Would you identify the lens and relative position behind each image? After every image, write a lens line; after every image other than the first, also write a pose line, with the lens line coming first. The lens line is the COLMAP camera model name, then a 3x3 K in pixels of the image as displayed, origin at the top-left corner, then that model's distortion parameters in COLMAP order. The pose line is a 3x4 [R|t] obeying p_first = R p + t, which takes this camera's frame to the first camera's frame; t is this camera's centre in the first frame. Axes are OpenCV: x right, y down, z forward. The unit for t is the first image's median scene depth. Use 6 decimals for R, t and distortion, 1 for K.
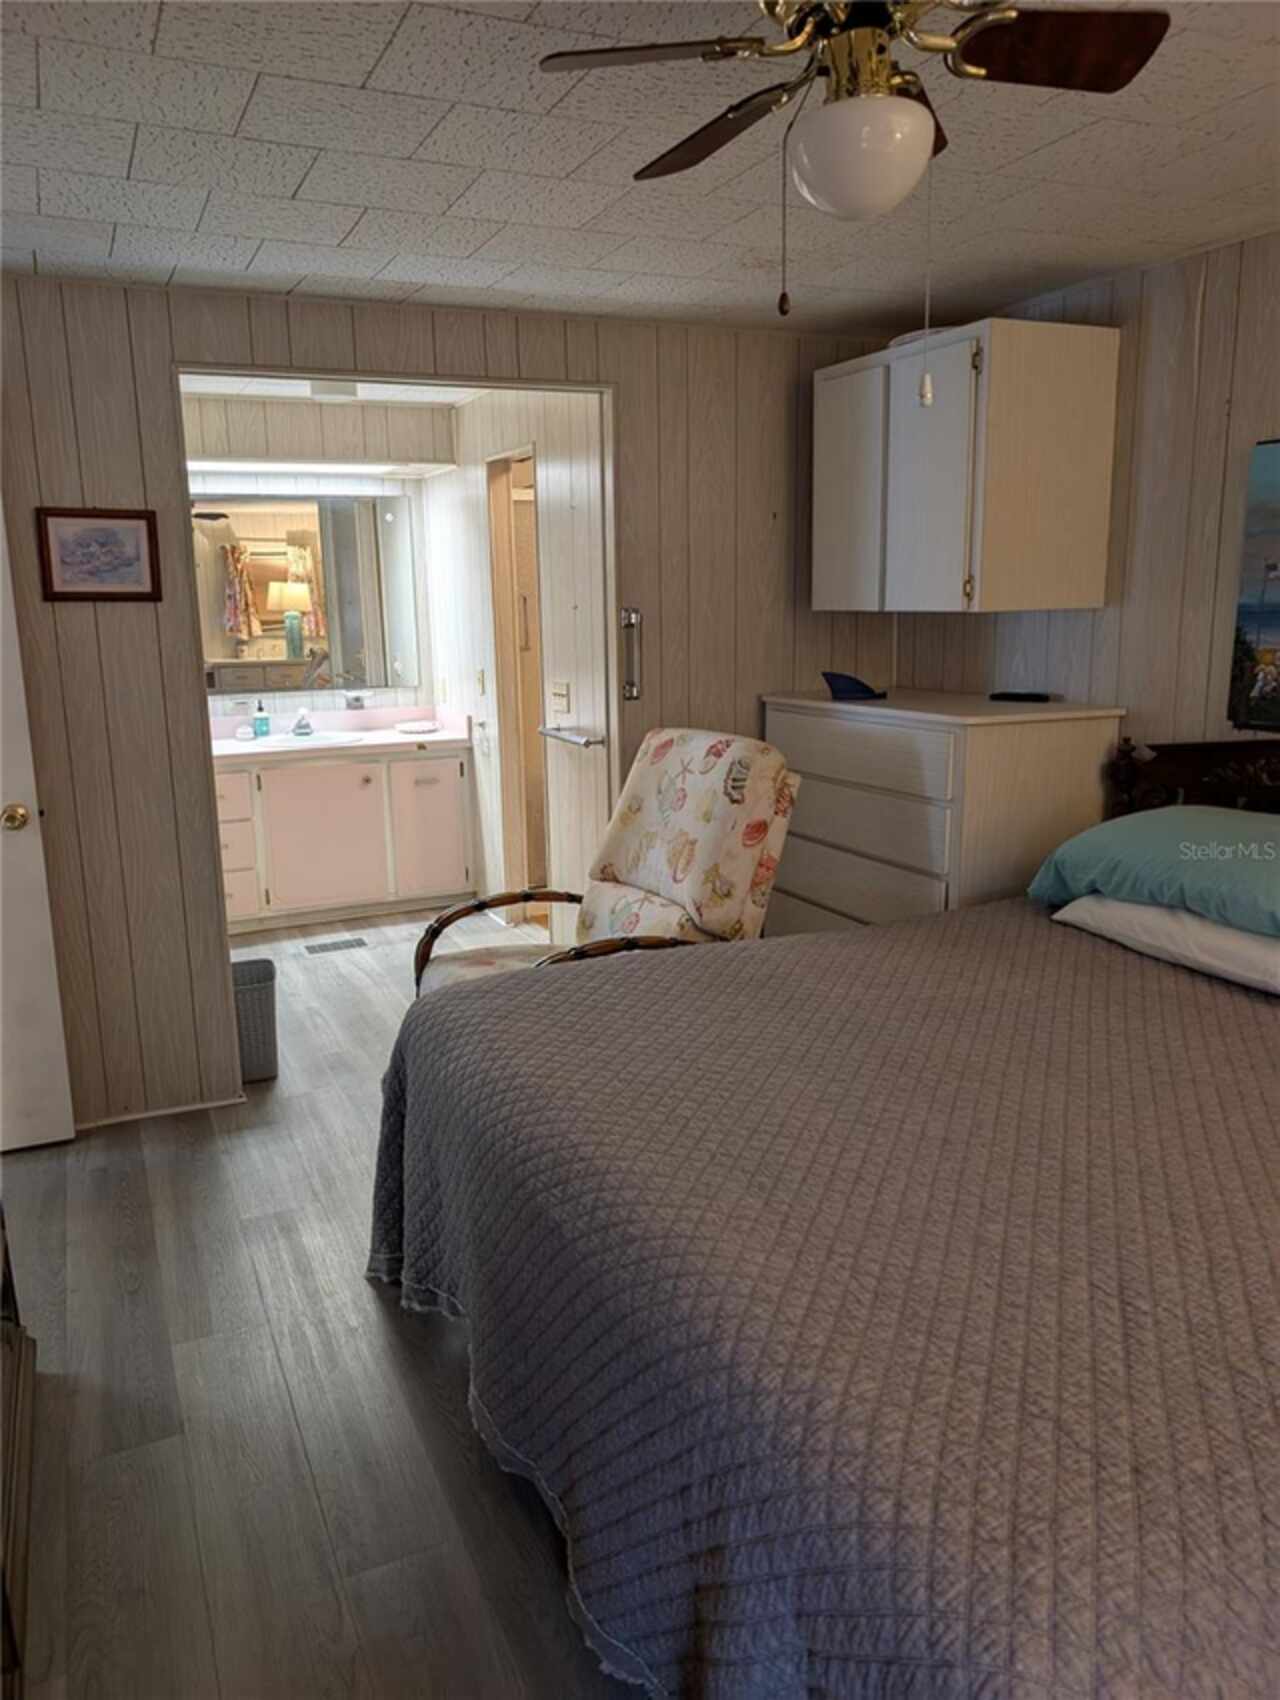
lens RADIAL K [[1221.0, 0, 640.0], [0, 1221.0, 850.0], [0, 0, 1]] dist [0.158532, -0.323642]
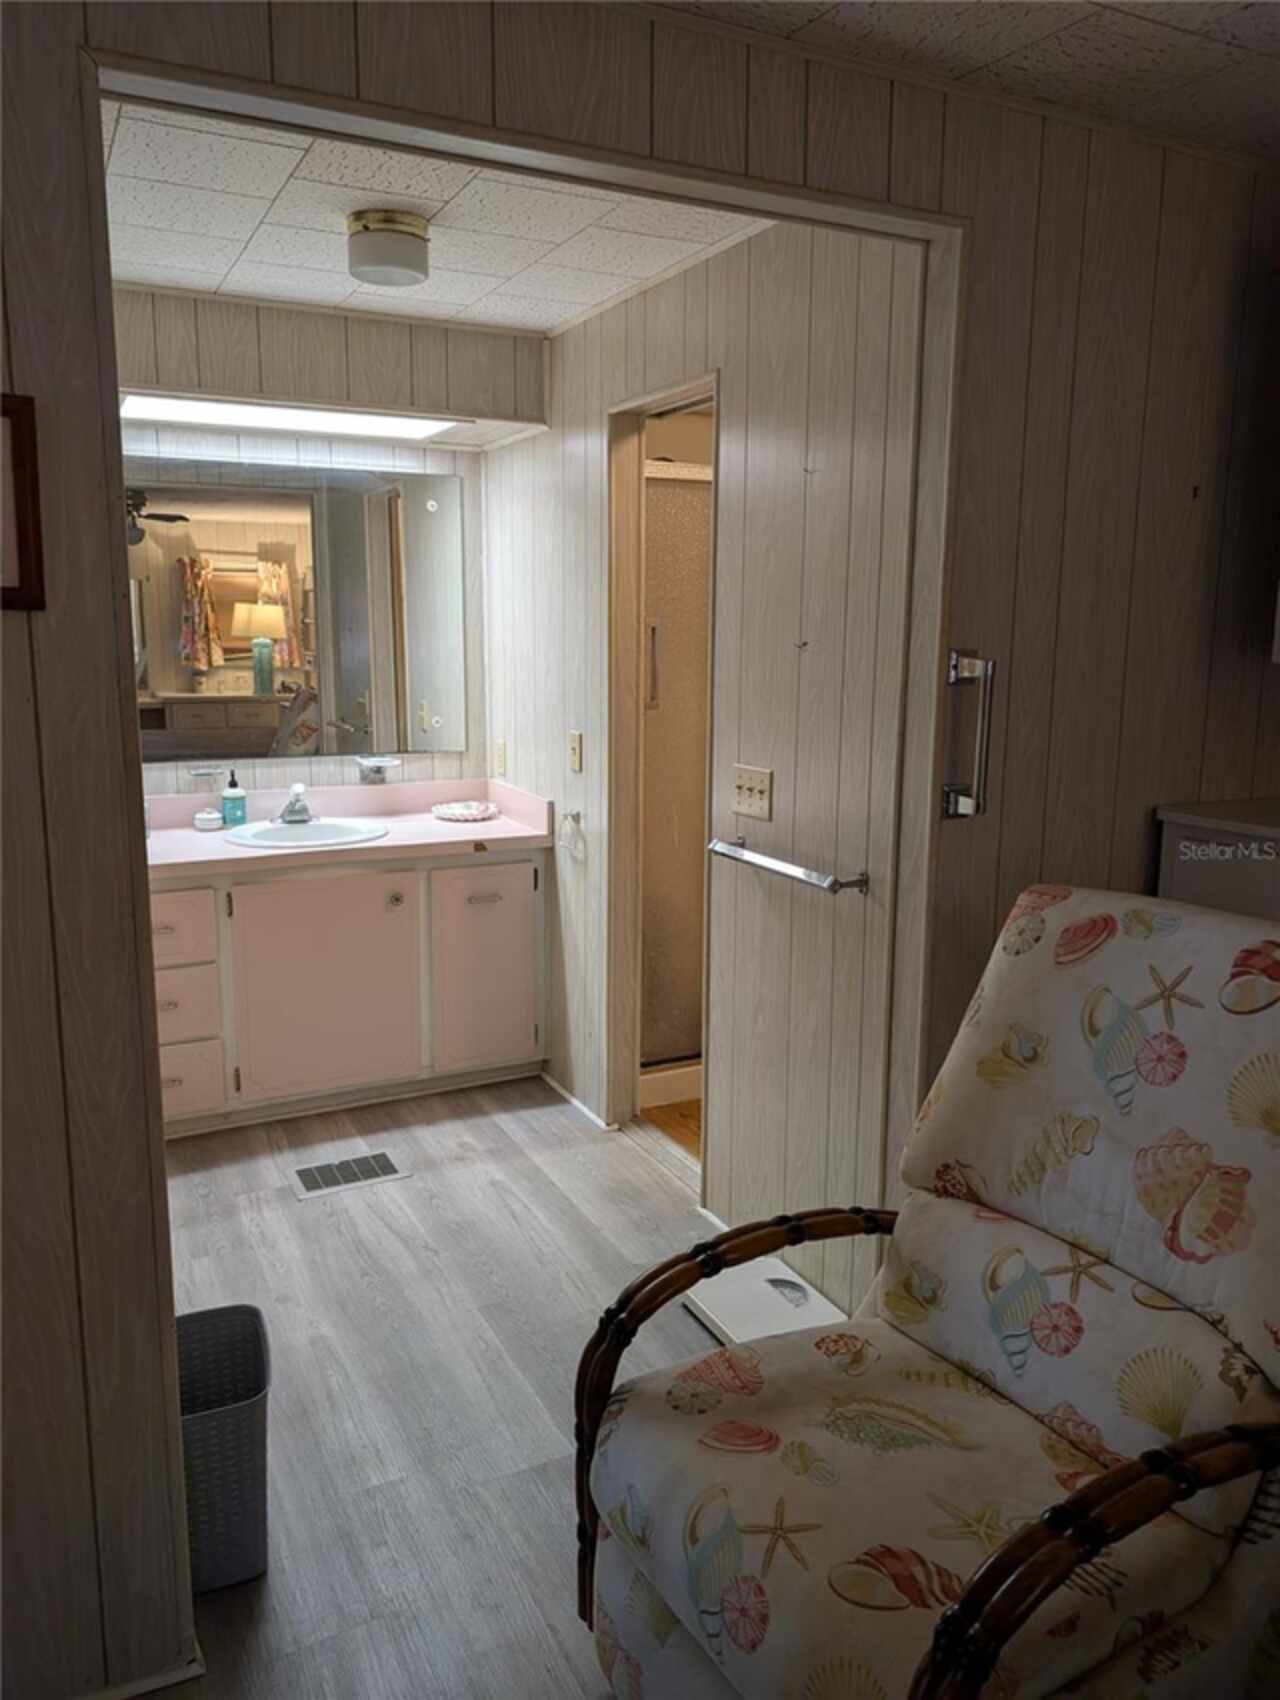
lens RADIAL K [[1189.5, 0, 640.0], [0, 1189.5, 850.0], [0, 0, 1]] dist [0.052635, -0.035516]
pose [[0.998610, 0.019295, 0.049059, -0.119704], [-0.018158, 0.999559, -0.023508, -0.067337], [-0.049491, 0.022585, 0.998519, 0.348997]]
